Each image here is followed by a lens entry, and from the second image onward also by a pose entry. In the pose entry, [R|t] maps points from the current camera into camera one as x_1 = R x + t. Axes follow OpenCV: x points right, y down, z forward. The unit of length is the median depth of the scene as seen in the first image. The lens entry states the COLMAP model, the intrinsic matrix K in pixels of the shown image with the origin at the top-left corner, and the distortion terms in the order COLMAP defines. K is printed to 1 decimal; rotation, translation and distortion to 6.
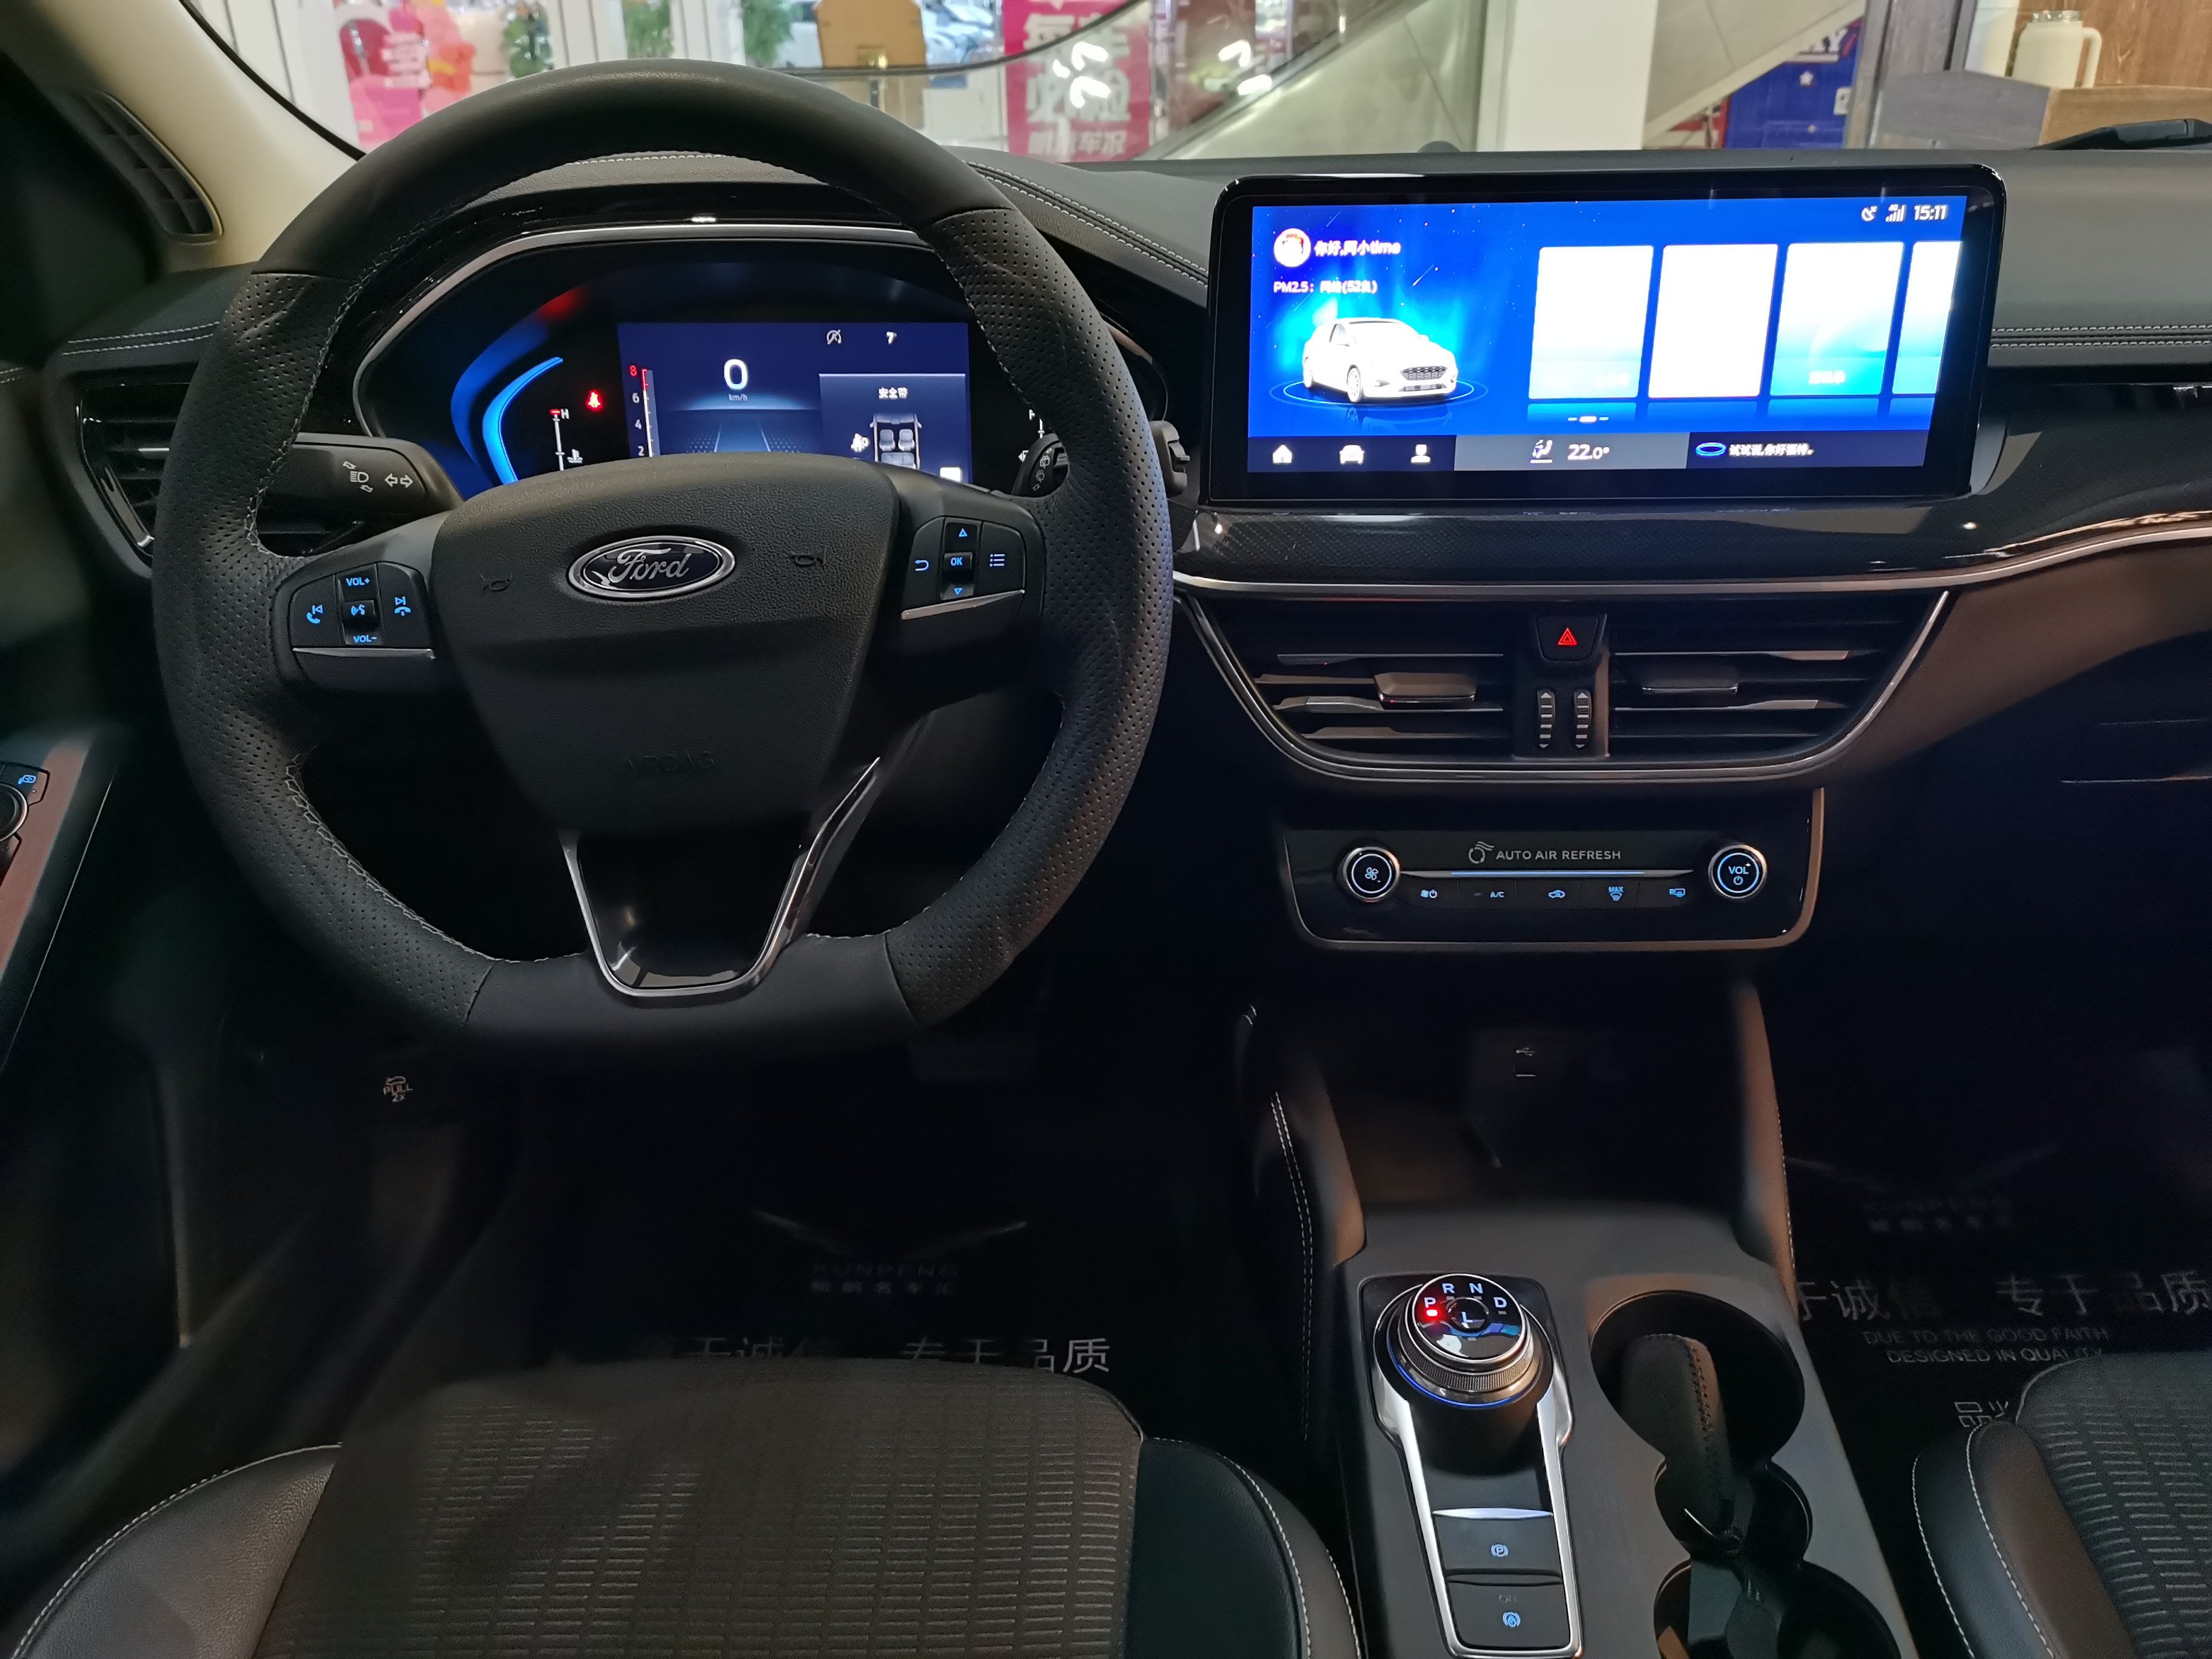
lens RADIAL K [[1733.6, 0, 1103.9], [0, 1733.6, 820.5], [0, 0, 1]] dist [0.054647, -0.041104]
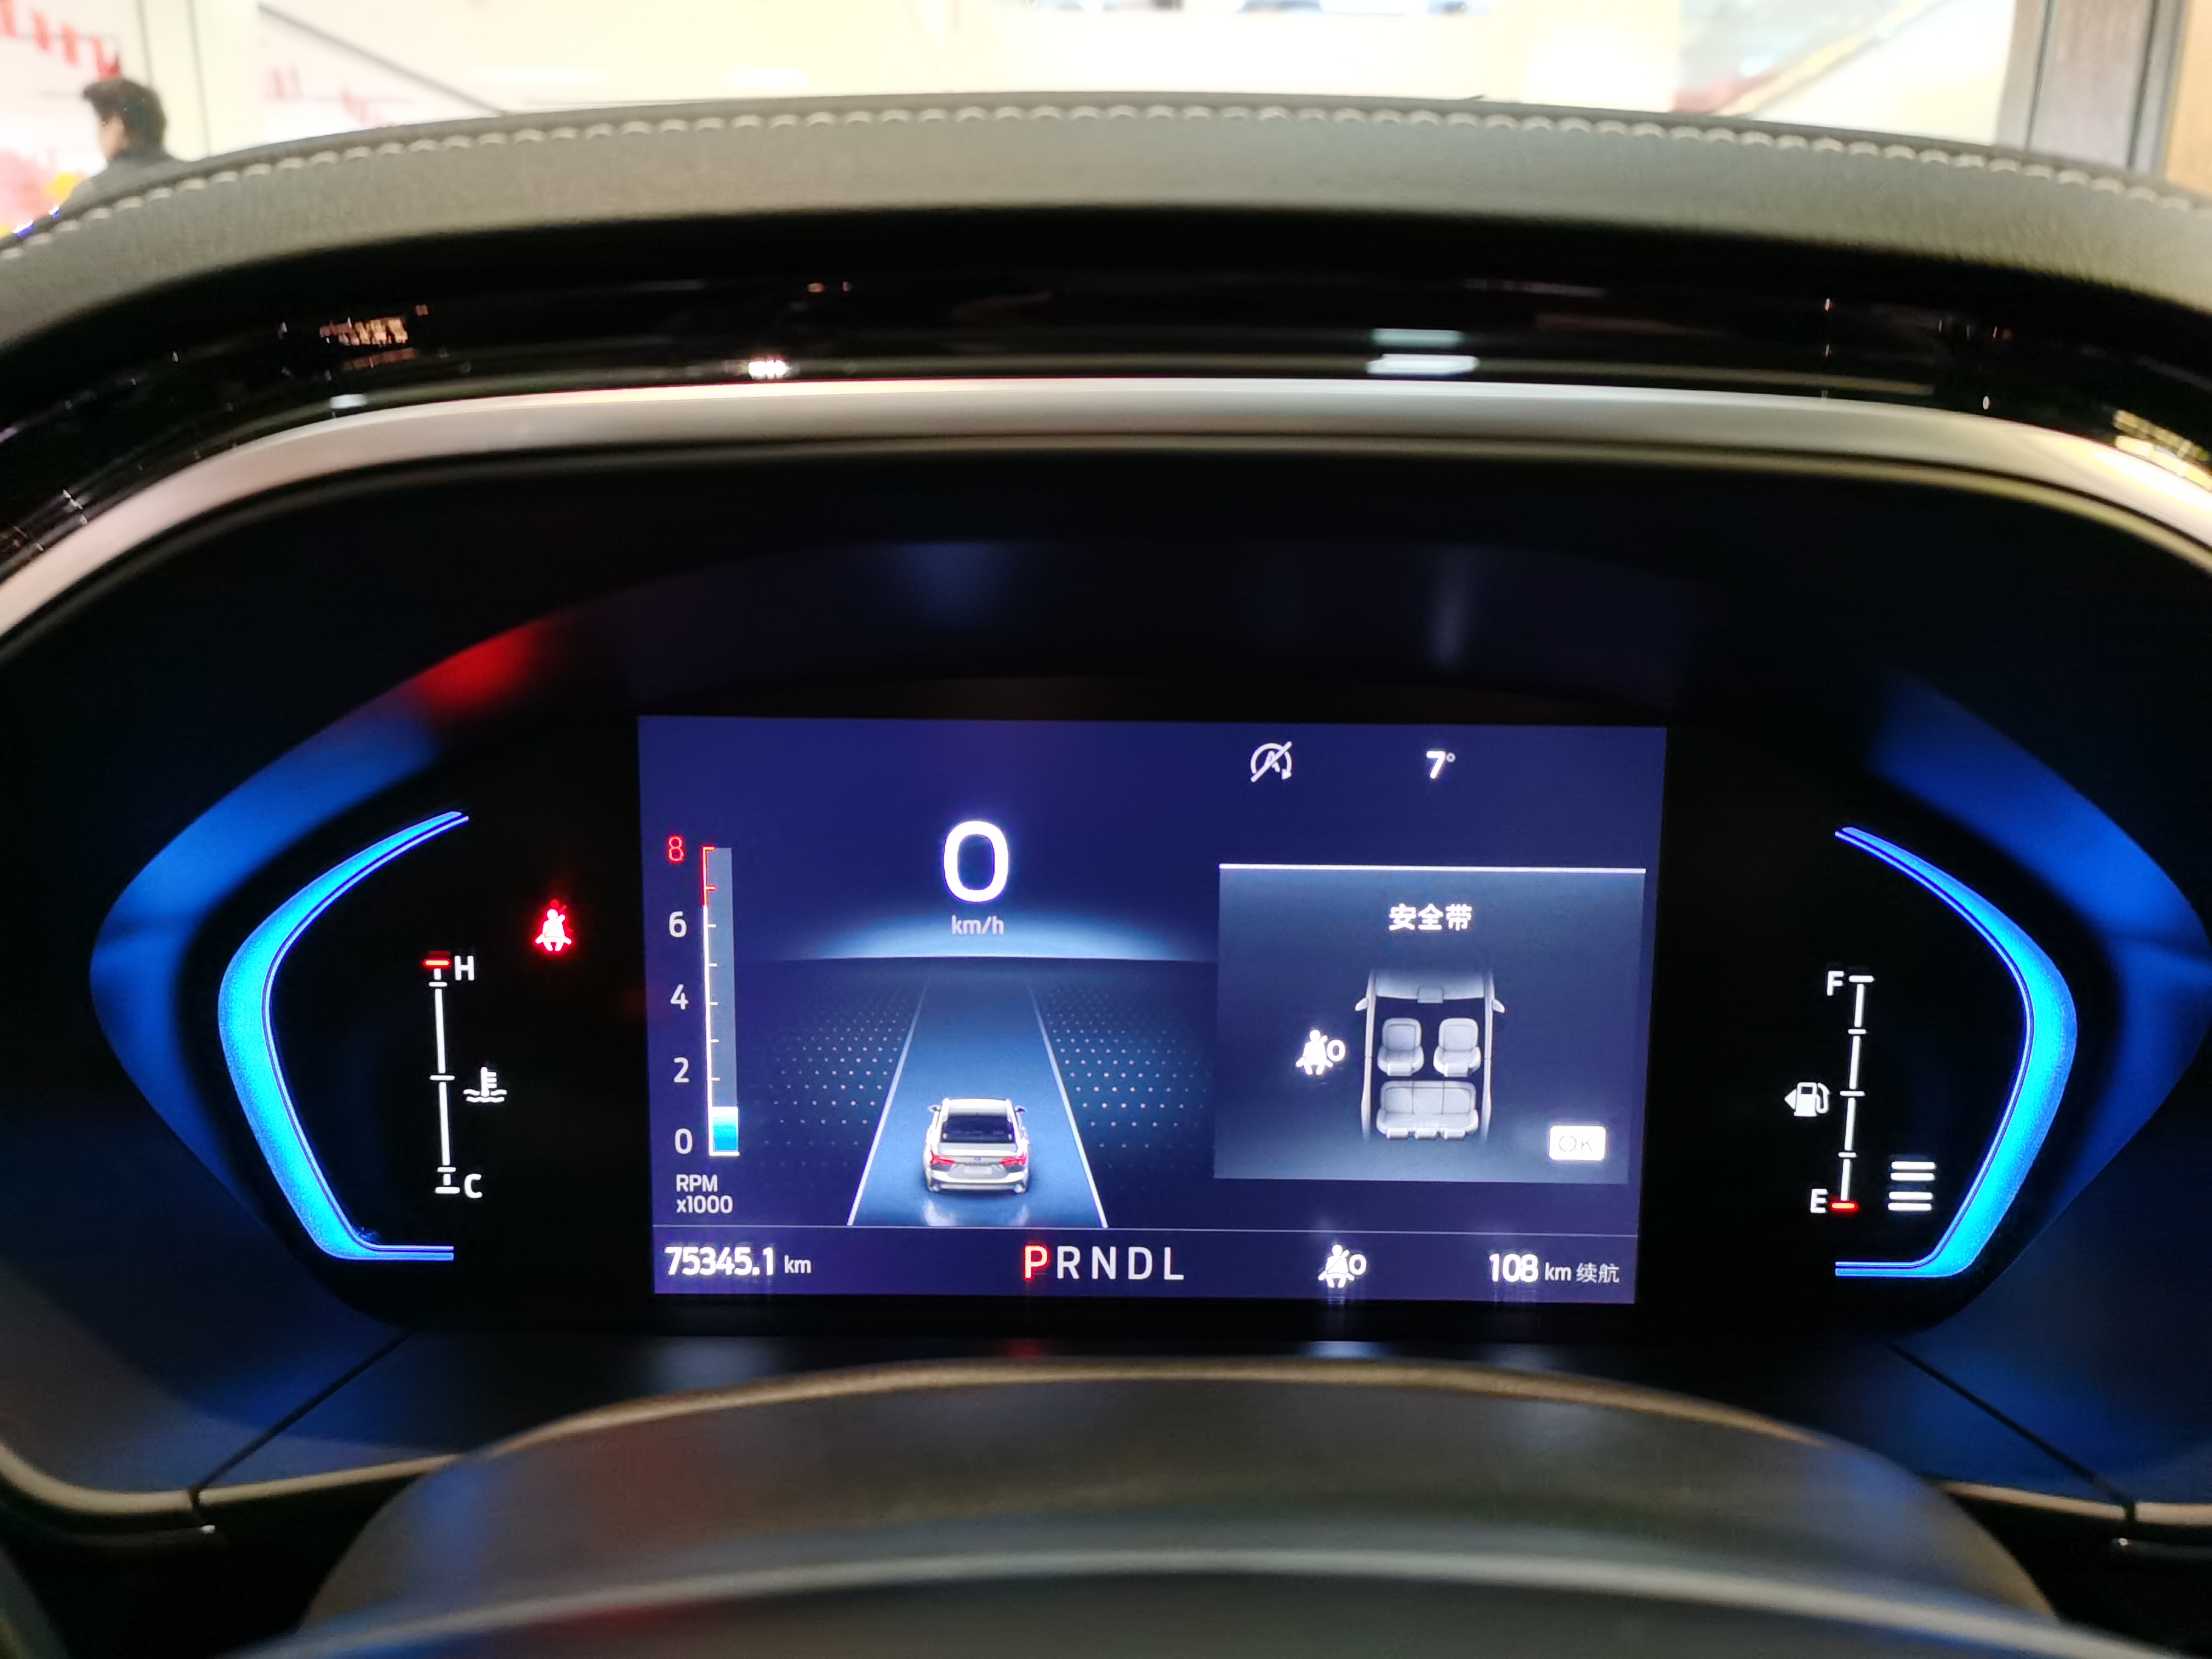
lens RADIAL K [[1733.6, 0, 1107.7], [0, 1733.6, 840.1], [0, 0, 1]] dist [0.054647, -0.041104]
pose [[0.999244, 0.011217, 0.037217, -0.215292], [-0.004144, 0.982743, -0.184928, -0.213844], [-0.038649, 0.184634, 0.982047, 0.719523]]
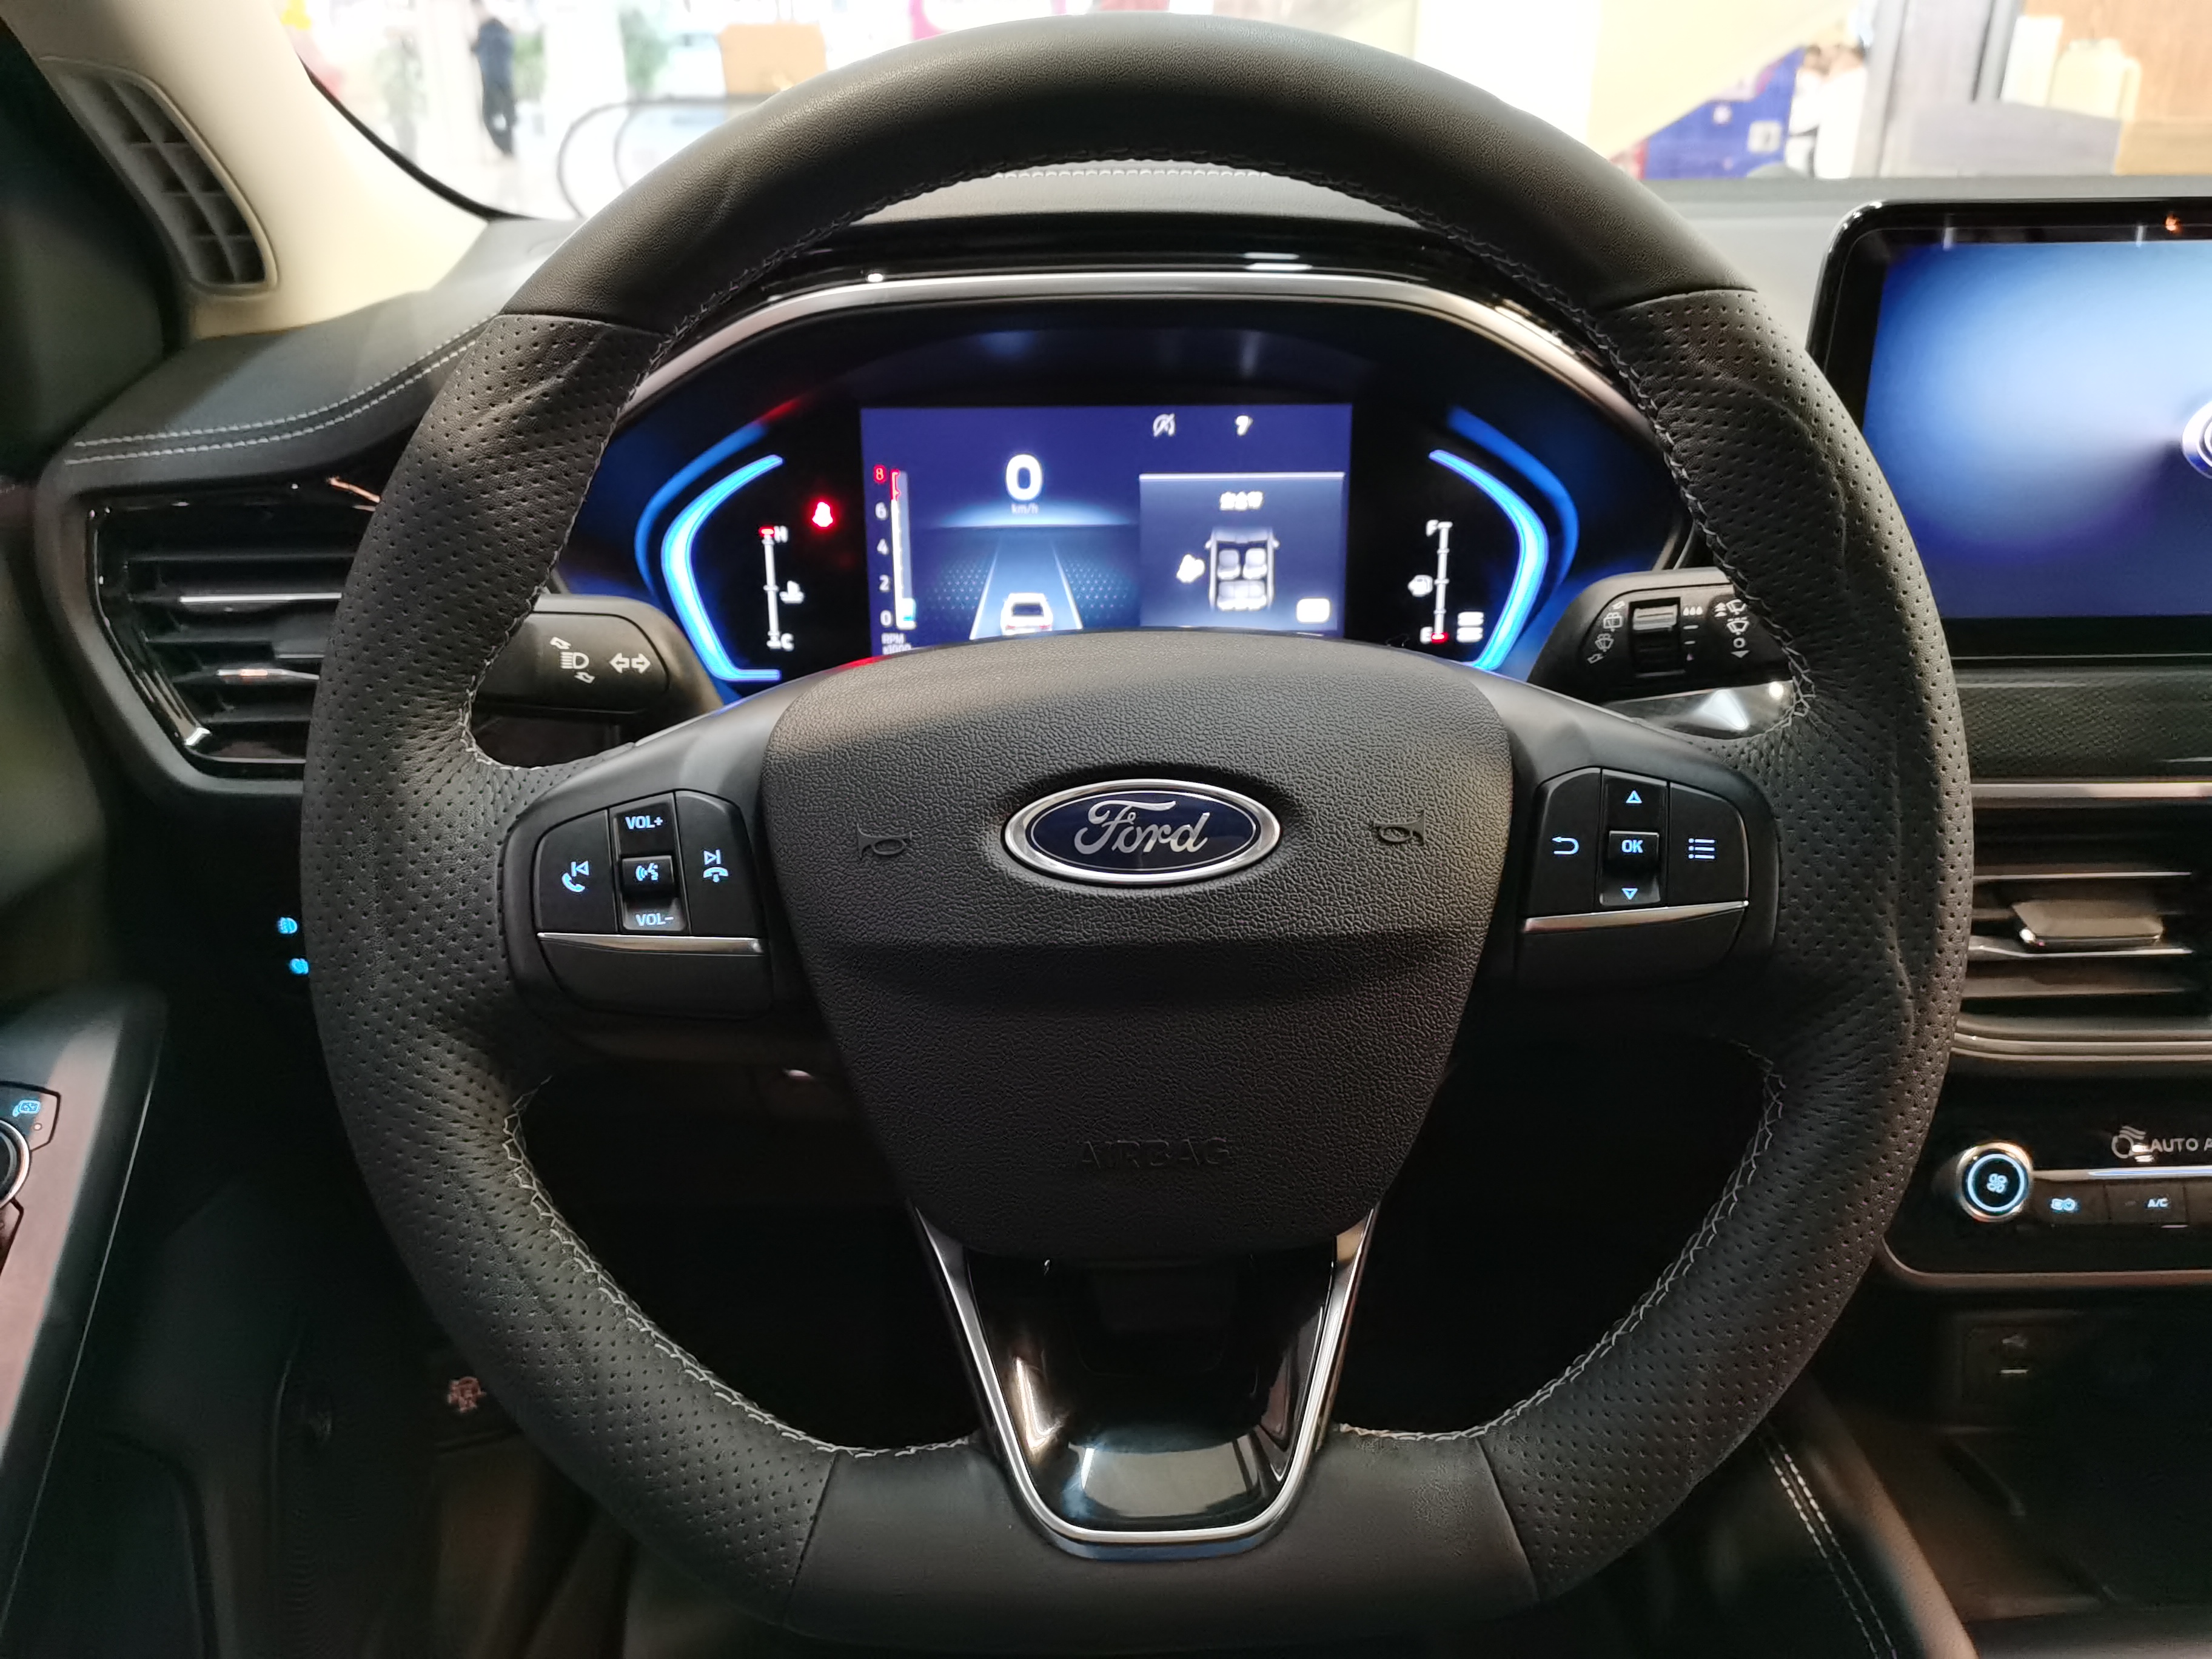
lens RADIAL K [[1733.6, 0, 1092.8], [0, 1733.6, 828.7], [0, 0, 1]] dist [0.054647, -0.041104]
pose [[0.997692, -0.020399, 0.064767, -0.252387], [0.021270, 0.999692, -0.012780, -0.110650], [-0.064487, 0.014129, 0.997819, 0.312485]]
